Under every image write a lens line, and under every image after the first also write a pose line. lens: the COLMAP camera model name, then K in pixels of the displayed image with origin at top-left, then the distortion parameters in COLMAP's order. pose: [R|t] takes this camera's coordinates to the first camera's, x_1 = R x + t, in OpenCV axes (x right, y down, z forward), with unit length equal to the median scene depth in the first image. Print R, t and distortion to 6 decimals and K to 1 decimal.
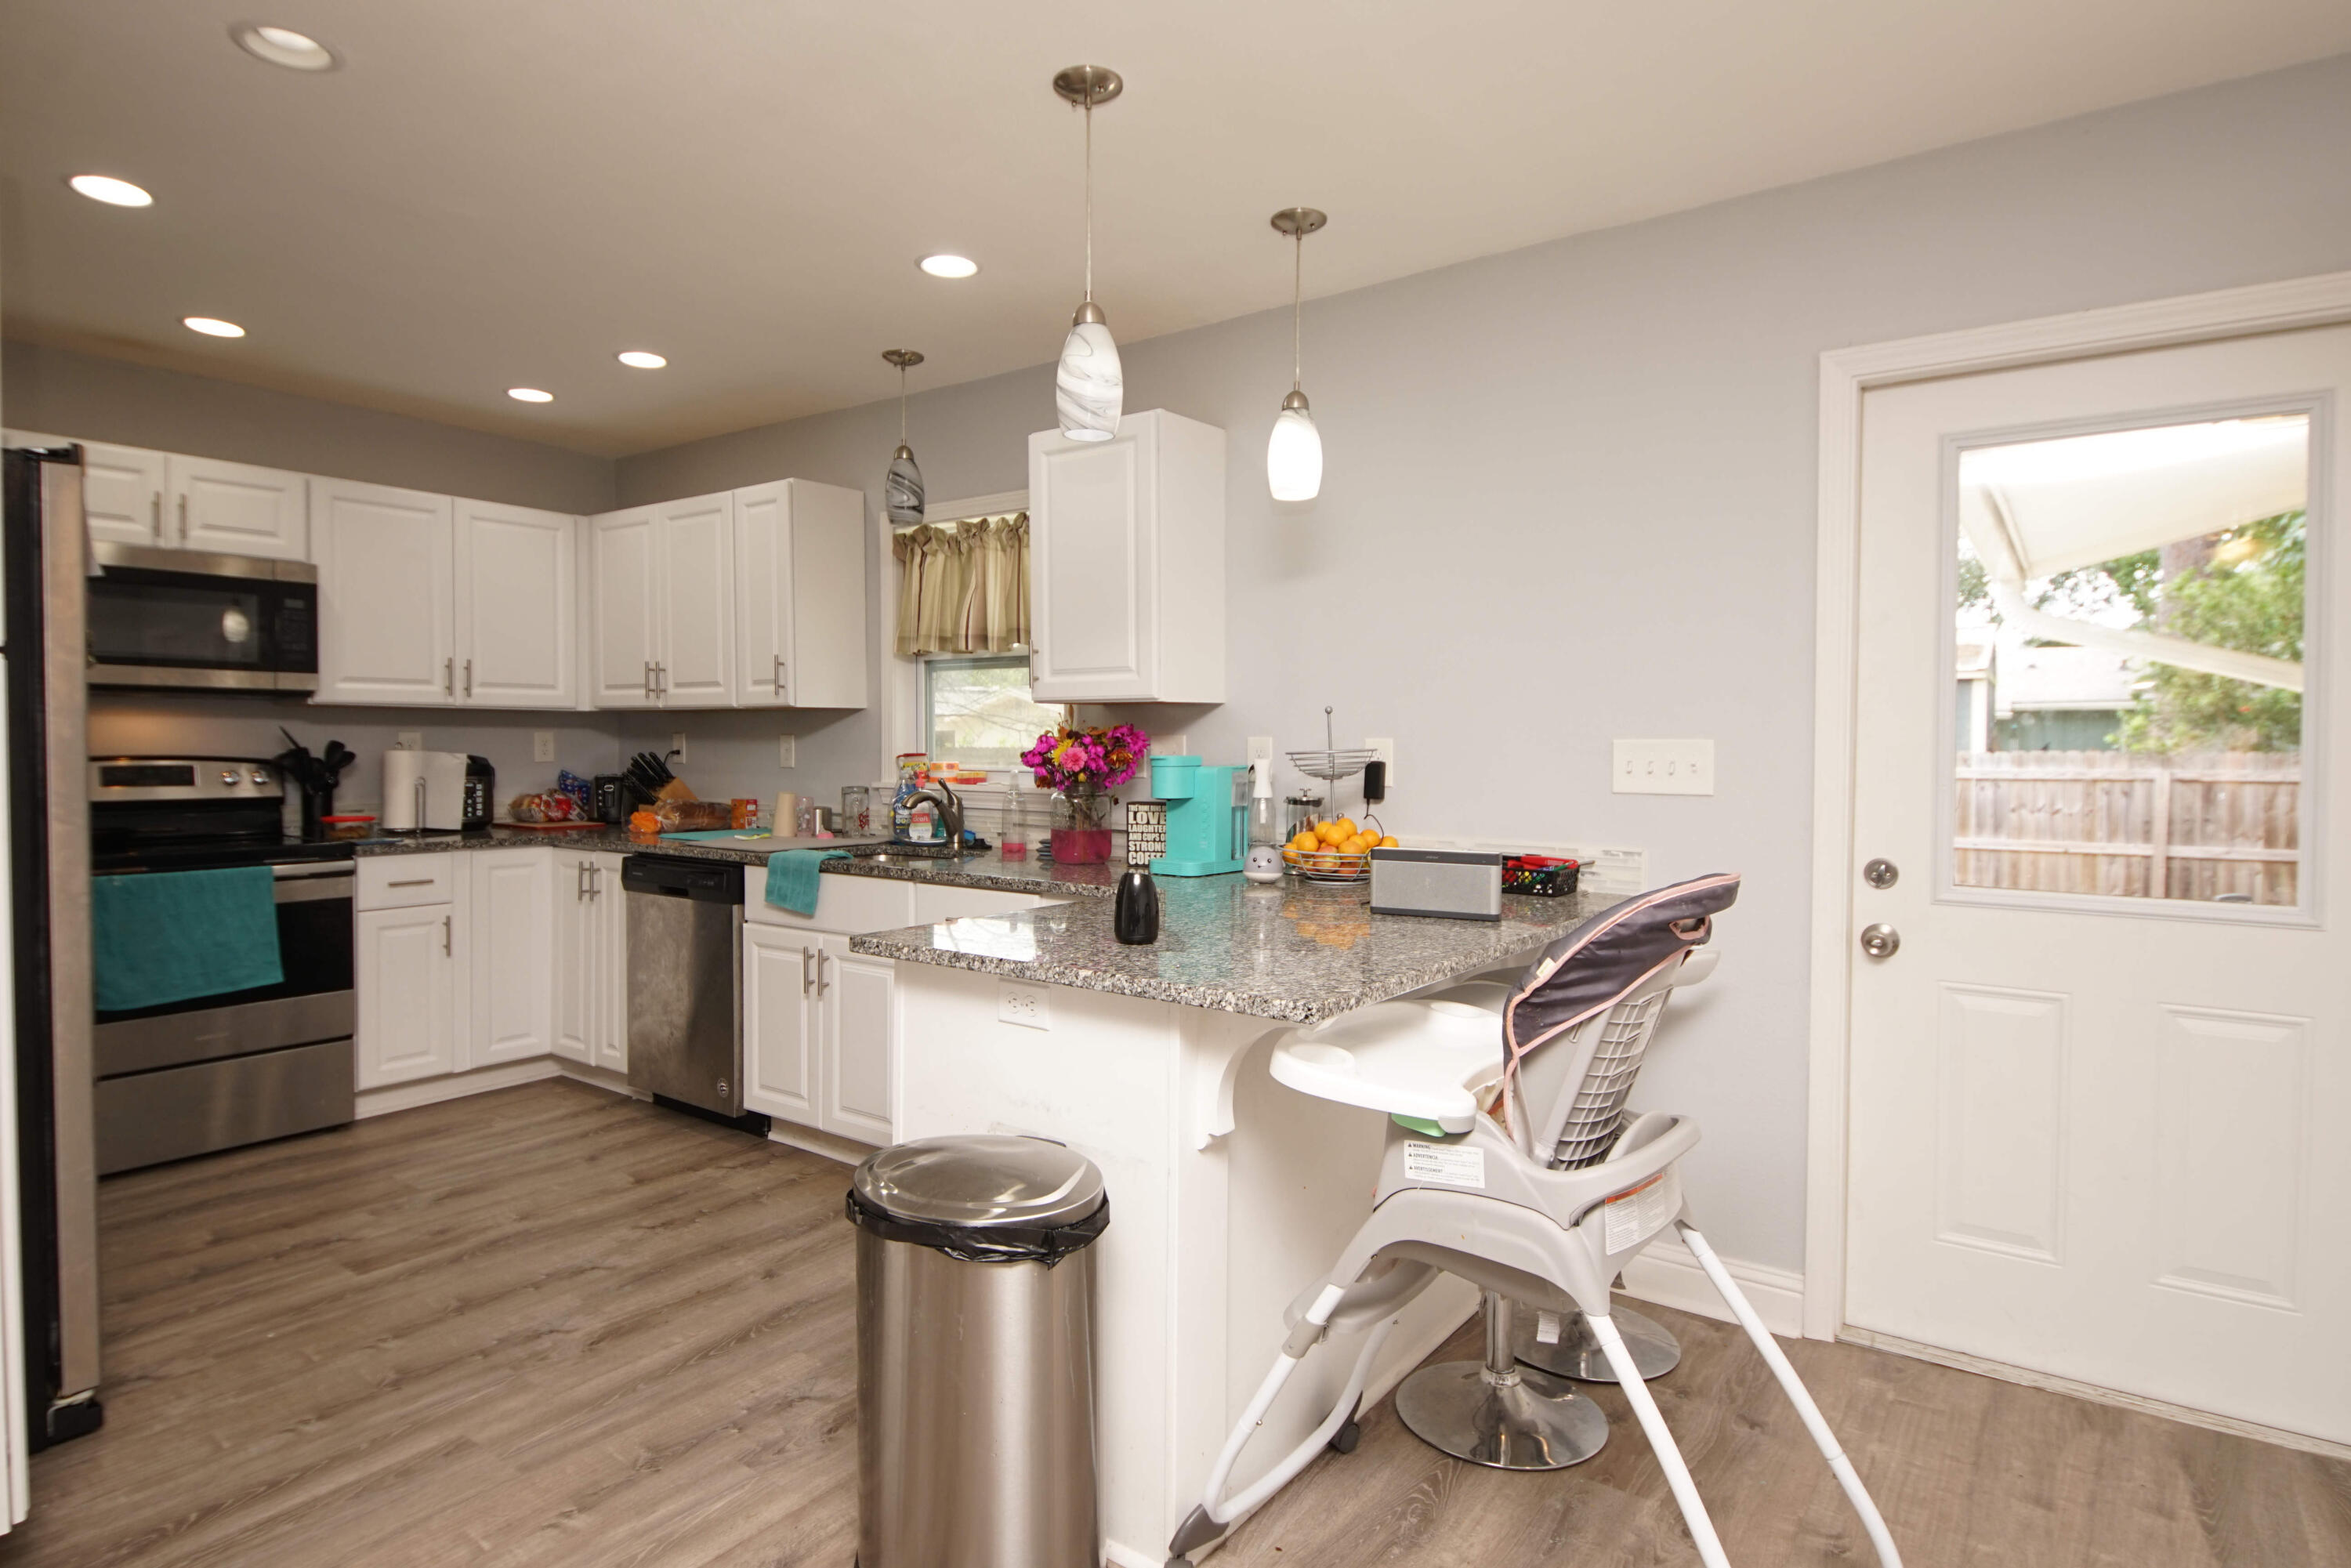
lens RADIAL K [[1260.2, 0, 1150.7], [0, 1260.2, 768.3], [0, 0, 1]] dist [0.033966, -0.030628]
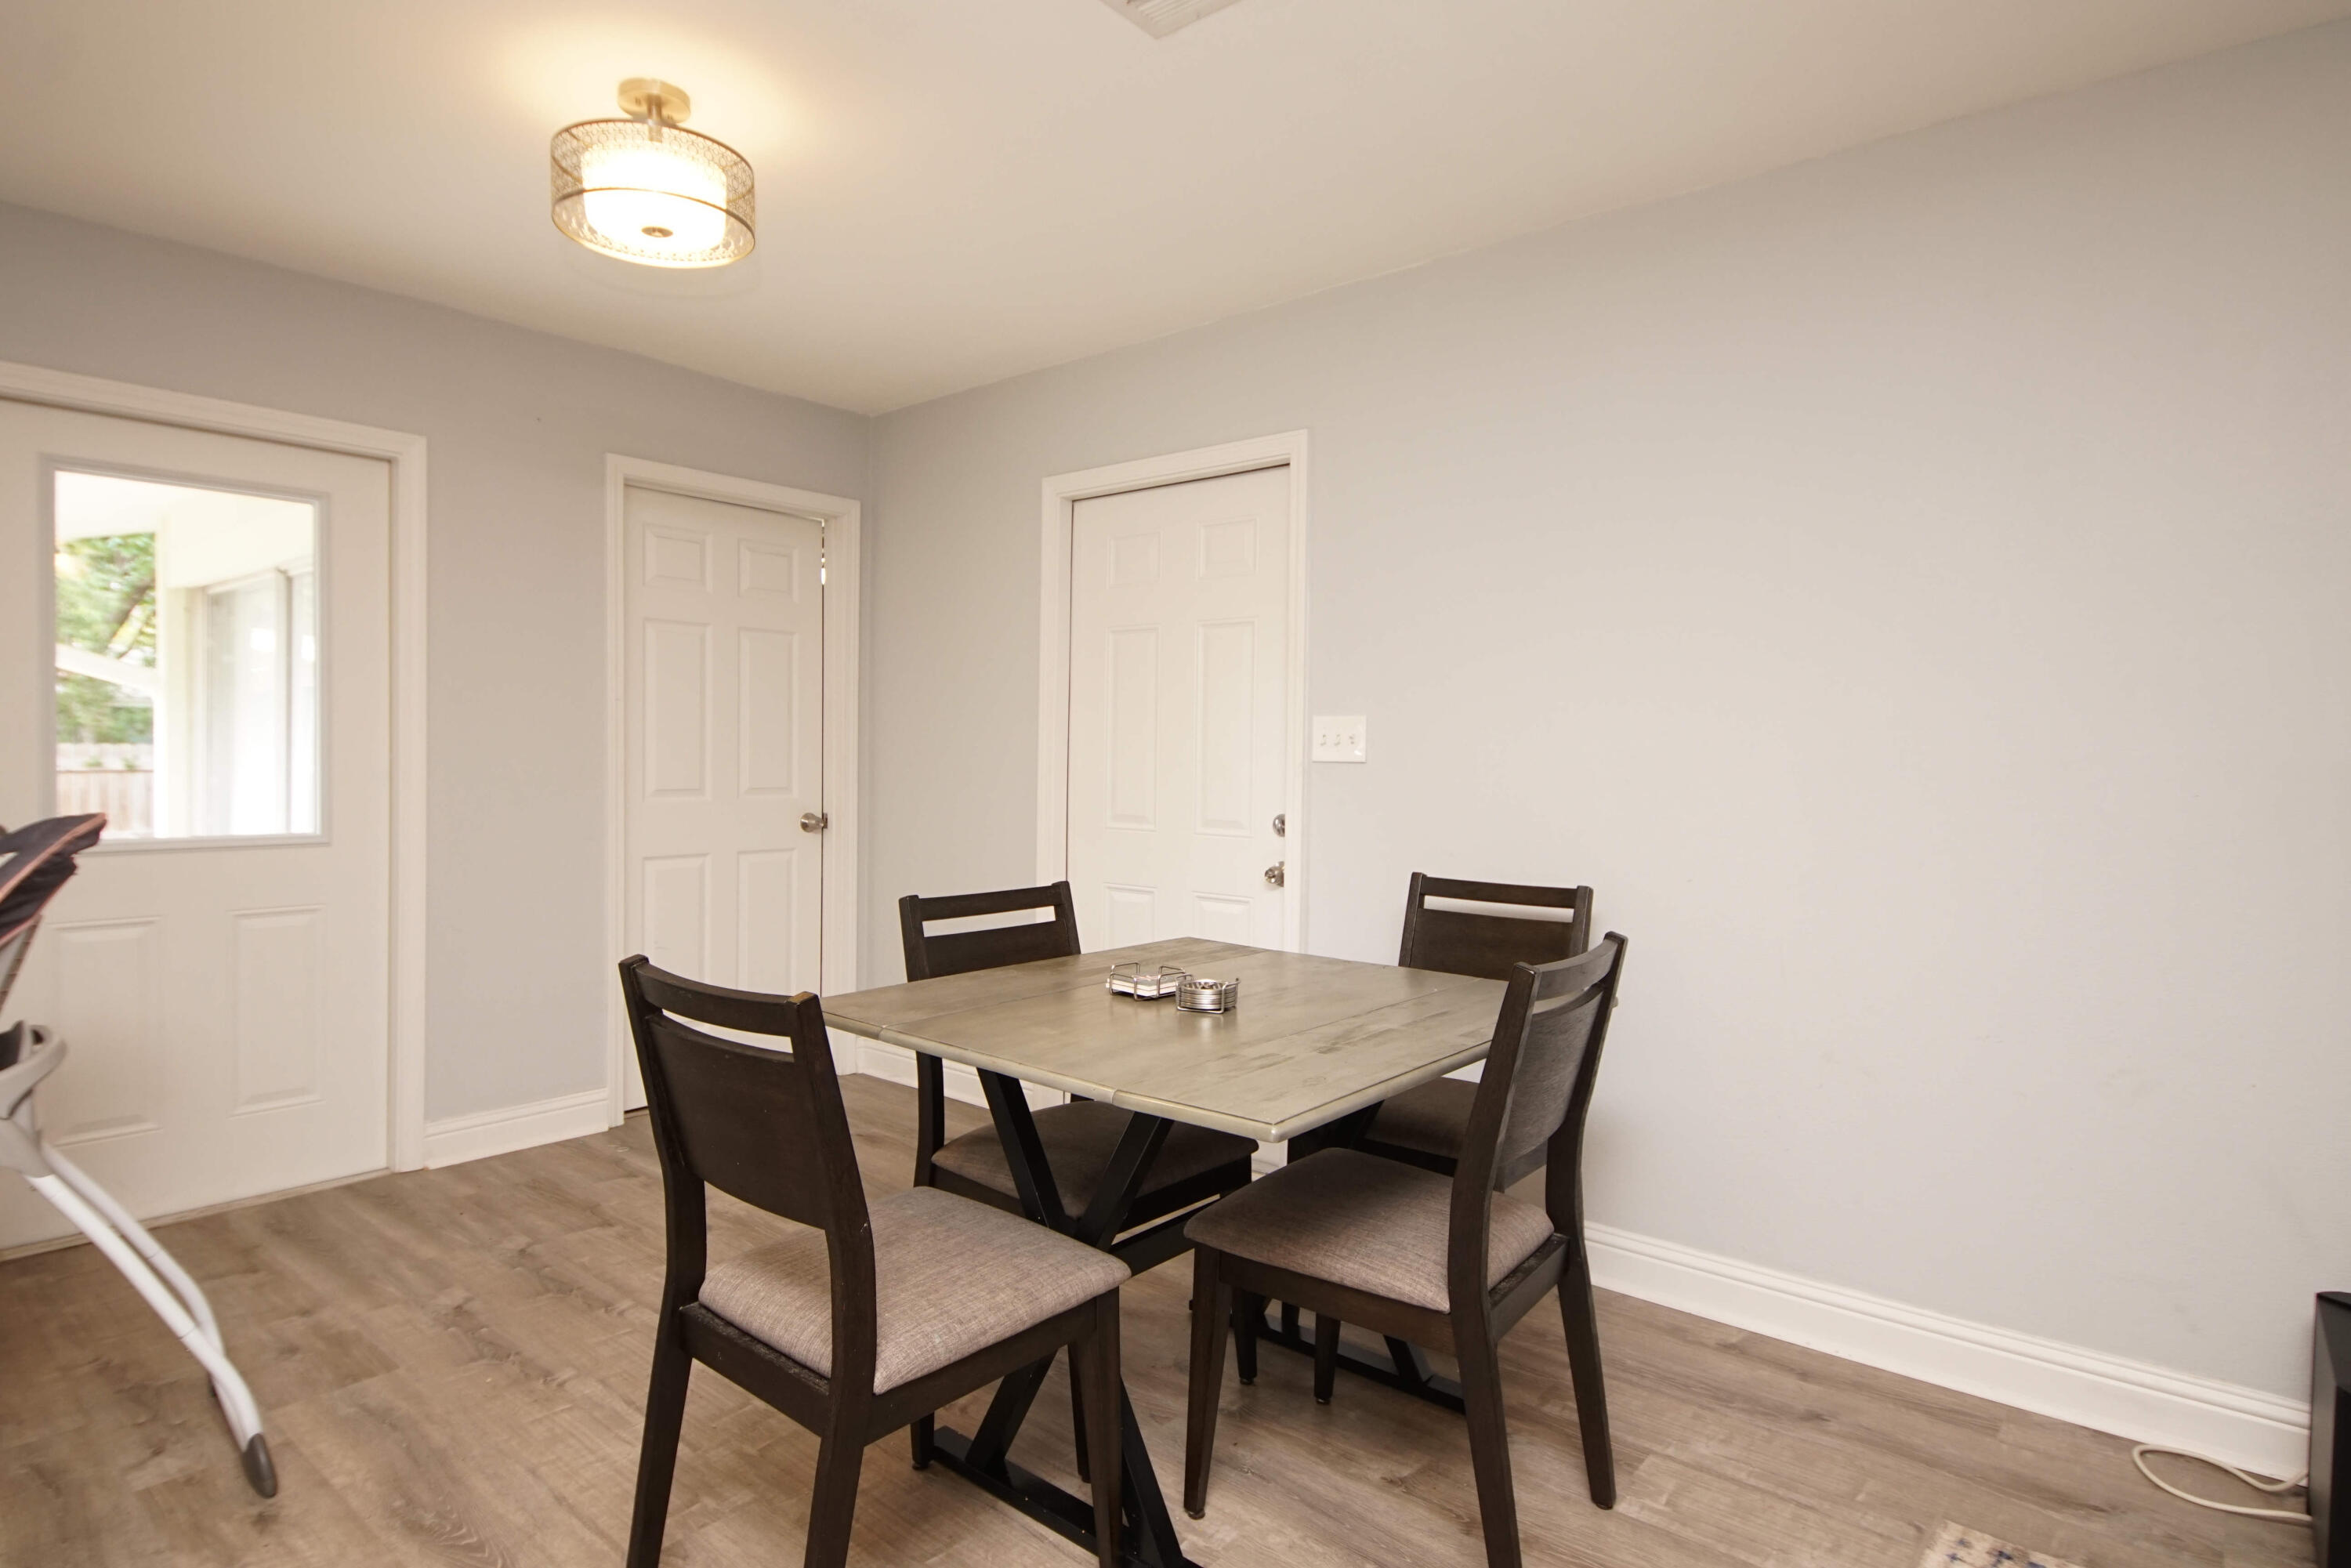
lens RADIAL K [[1260.2, 0, 1161.6], [0, 1260.2, 762.3], [0, 0, 1]] dist [0.033966, -0.030628]
pose [[0.067935, -0.011539, 0.997623, -0.302258], [0.013758, 0.999849, 0.010628, 0.013485], [-0.997595, 0.013003, 0.068084, -0.062308]]
